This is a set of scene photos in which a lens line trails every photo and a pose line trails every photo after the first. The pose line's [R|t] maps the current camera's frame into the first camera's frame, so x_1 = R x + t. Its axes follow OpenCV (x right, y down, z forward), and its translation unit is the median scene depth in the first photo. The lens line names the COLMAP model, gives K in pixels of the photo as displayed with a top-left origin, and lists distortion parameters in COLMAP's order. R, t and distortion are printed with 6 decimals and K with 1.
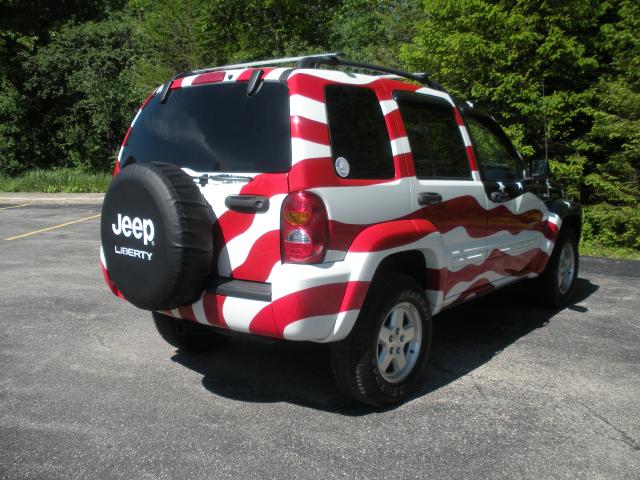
lens RADIAL K [[673.6, 0, 329.7], [0, 673.6, 228.4], [0, 0, 1]] dist [-0.309499, 0.374366]
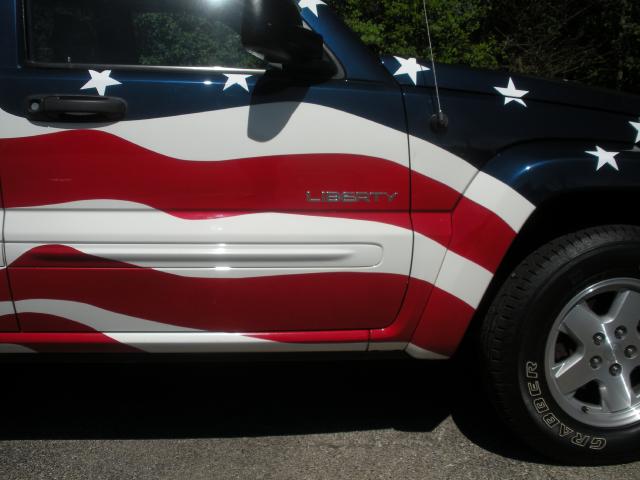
lens RADIAL K [[673.6, 0, 329.7], [0, 673.6, 228.4], [0, 0, 1]] dist [-0.309499, 0.374366]
pose [[0.696120, 0.081724, -0.713259, 0.771368], [-0.078970, 0.996188, 0.037068, -0.005646], [0.713569, 0.030522, 0.699920, 1.053690]]
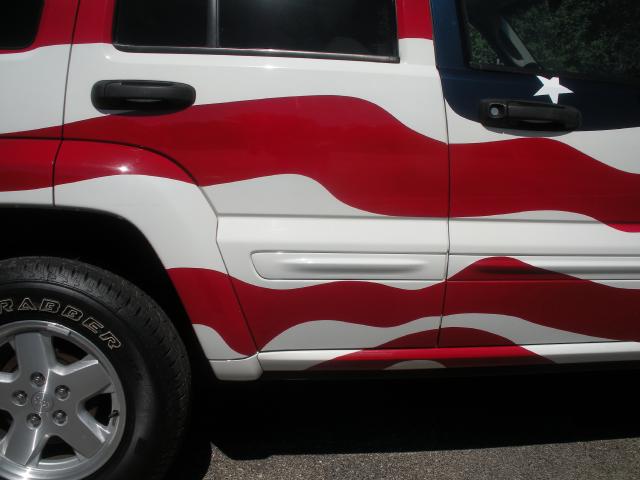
lens RADIAL K [[673.6, 0, 329.7], [0, 673.6, 228.4], [0, 0, 1]] dist [-0.309499, 0.374366]
pose [[0.685108, 0.104596, -0.720893, 0.550461], [-0.091280, 0.994164, 0.057496, 0.003980], [0.722700, 0.026412, 0.690657, 0.841407]]
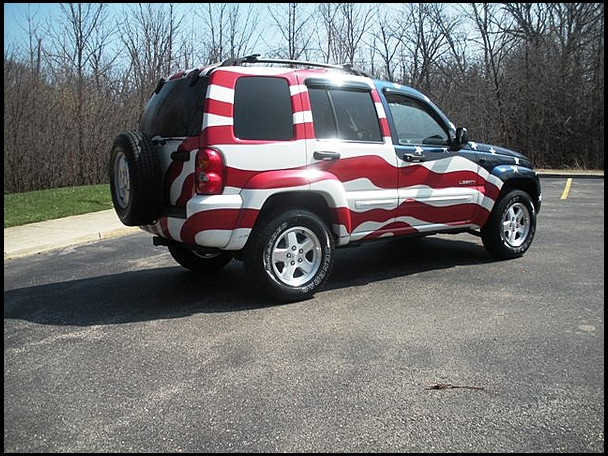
lens RADIAL K [[639.9, 0, 313.2], [0, 639.9, 216.9], [0, 0, 1]] dist [-0.309499, 0.374366]
pose [[0.961193, 0.027155, -0.274539, 0.502513], [-0.024733, 0.999619, 0.012281, 0.068331], [0.274767, -0.005014, 0.961498, -0.270989]]
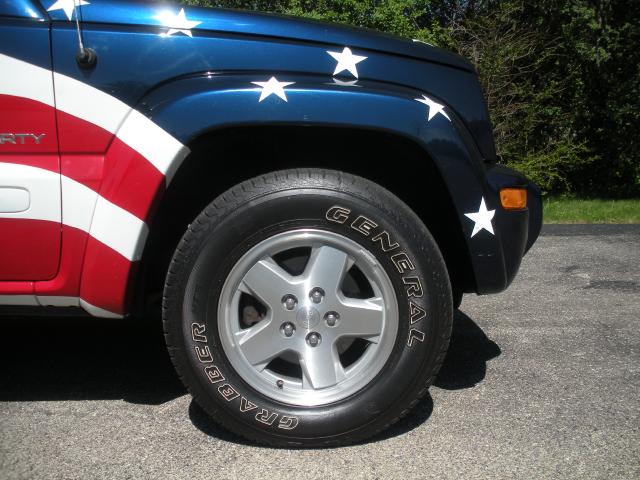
lens RADIAL K [[673.6, 0, 329.7], [0, 673.6, 228.4], [0, 0, 1]] dist [-0.309499, 0.374366]
pose [[0.671530, 0.077055, -0.736960, 0.916345], [-0.080939, 0.996255, 0.030413, 0.017935], [0.736543, 0.039226, 0.675252, 1.276475]]
